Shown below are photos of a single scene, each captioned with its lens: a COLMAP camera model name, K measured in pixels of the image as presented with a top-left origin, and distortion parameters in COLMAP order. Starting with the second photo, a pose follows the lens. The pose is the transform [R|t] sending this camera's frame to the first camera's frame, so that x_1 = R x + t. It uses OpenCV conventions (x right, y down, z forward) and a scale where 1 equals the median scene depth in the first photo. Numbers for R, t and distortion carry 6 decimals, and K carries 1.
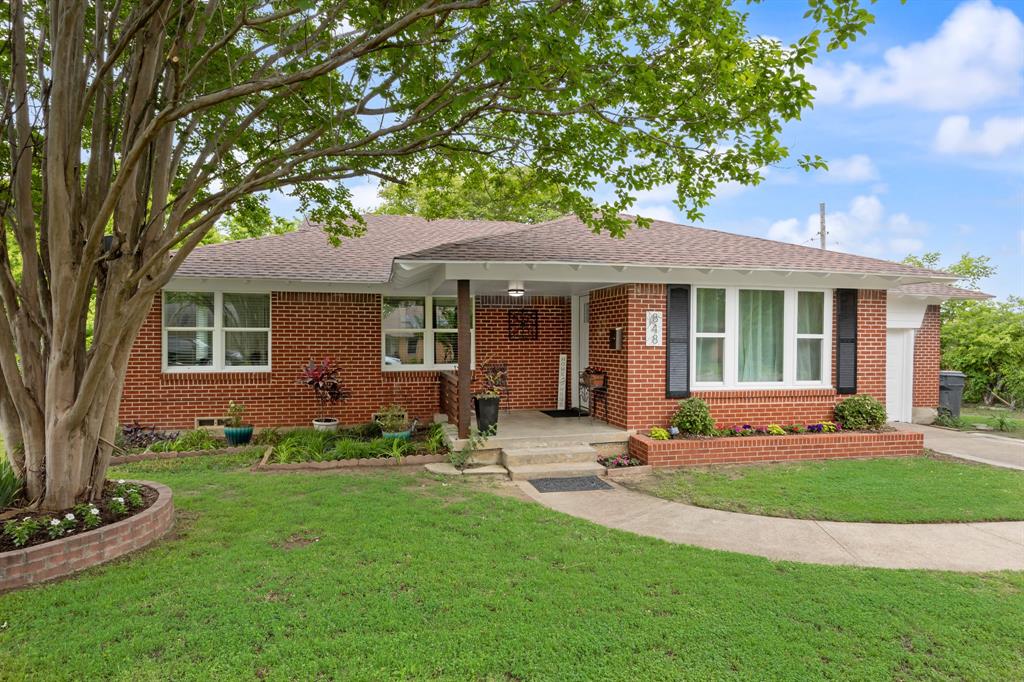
lens RADIAL K [[572.1, 0, 507.9], [0, 572.1, 344.0], [0, 0, 1]] dist [-0.000142, -0.000964]
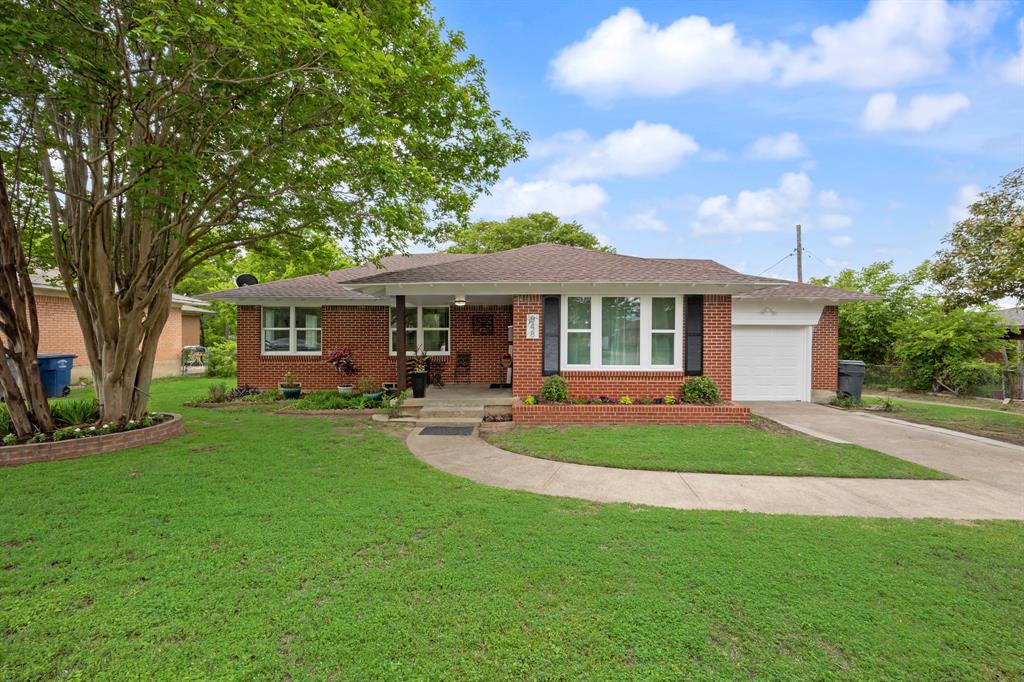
lens RADIAL K [[406.7, 0, 512.0], [0, 406.7, 341.0], [0, 0, 1]] dist [0.005401, -0.000062]
pose [[0.974271, 0.000159, -0.225378, 0.405643], [0.000009, 1.000000, 0.000746, 0.008242], [0.225378, -0.000729, 0.974271, 0.005382]]
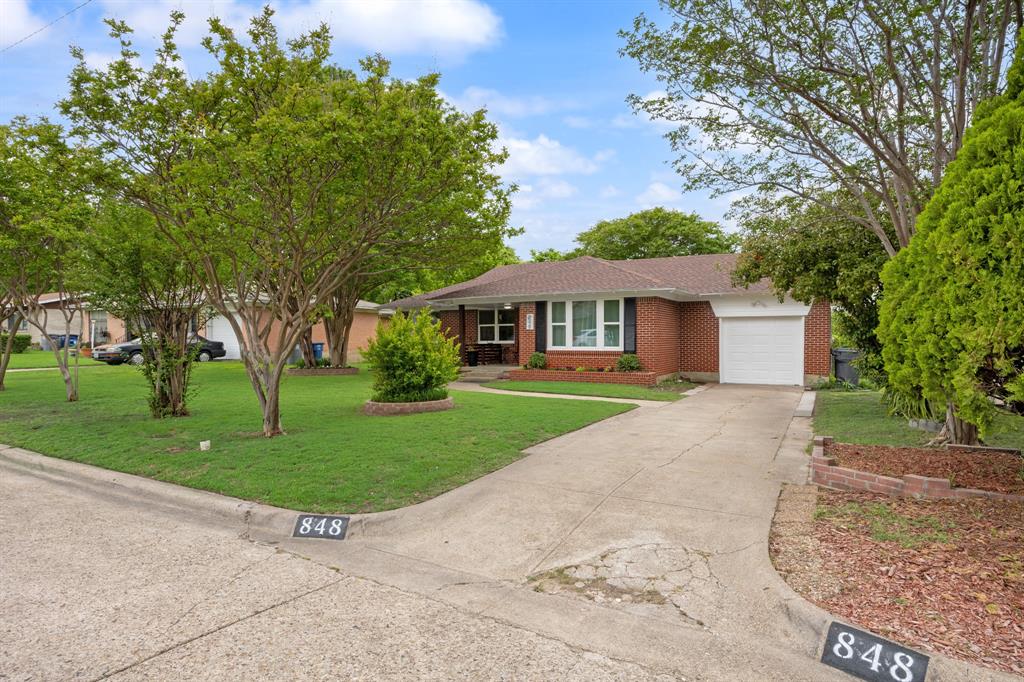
lens RADIAL K [[572.1, 0, 507.9], [0, 572.1, 344.0], [0, 0, 1]] dist [-0.000142, -0.000964]
pose [[0.741770, -0.000162, -0.670654, 1.580275], [0.000022, 1.000000, -0.000217, 0.056969], [0.670654, 0.000147, 0.741770, -0.668266]]
